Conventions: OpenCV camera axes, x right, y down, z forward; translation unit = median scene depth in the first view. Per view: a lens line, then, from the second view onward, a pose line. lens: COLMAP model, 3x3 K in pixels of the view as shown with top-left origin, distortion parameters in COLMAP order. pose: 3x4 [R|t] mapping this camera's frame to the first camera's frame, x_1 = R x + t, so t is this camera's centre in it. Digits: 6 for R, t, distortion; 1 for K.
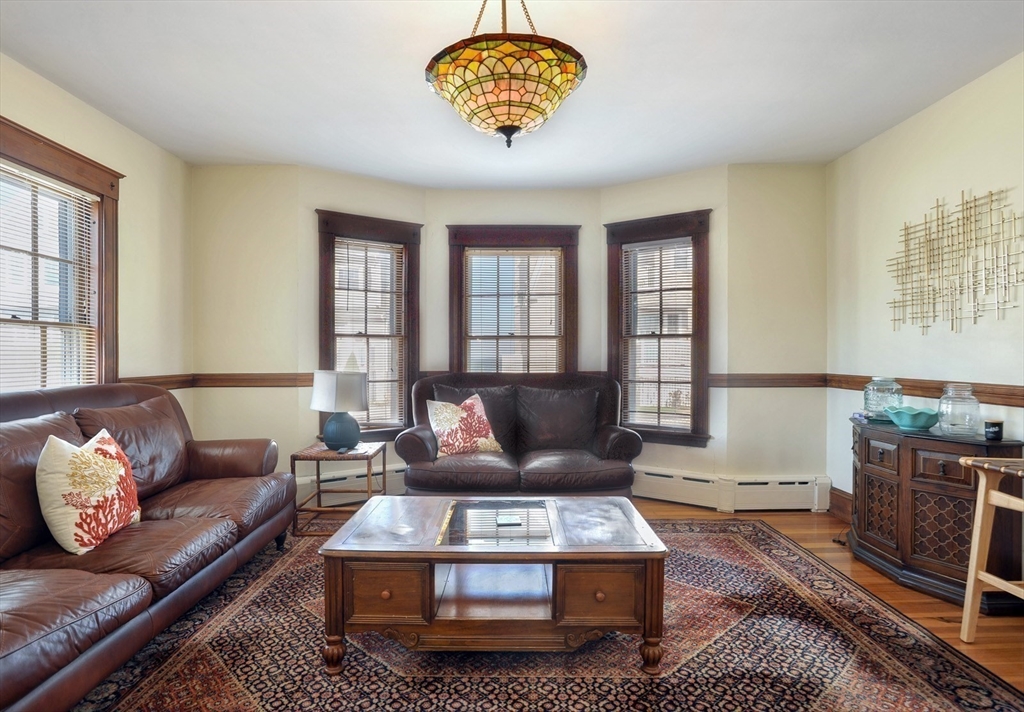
lens RADIAL K [[525.4, 0, 507.3], [0, 525.4, 358.8], [0, 0, 1]] dist [-0.055021, 0.023060]
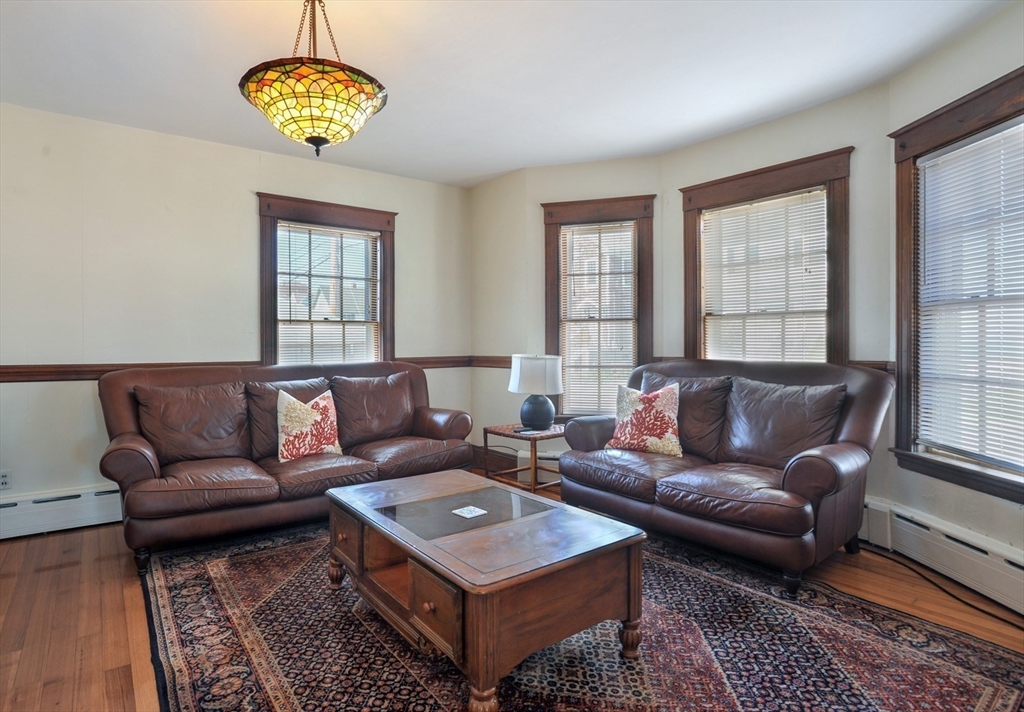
lens RADIAL K [[550.9, 0, 509.7], [0, 550.9, 359.8], [0, 0, 1]] dist [-0.129660, 0.065821]
pose [[0.600412, 0.019998, -0.799441, 0.545527], [0.003357, 0.999615, 0.027526, 0.002068], [0.799684, -0.019210, 0.600114, 0.300314]]
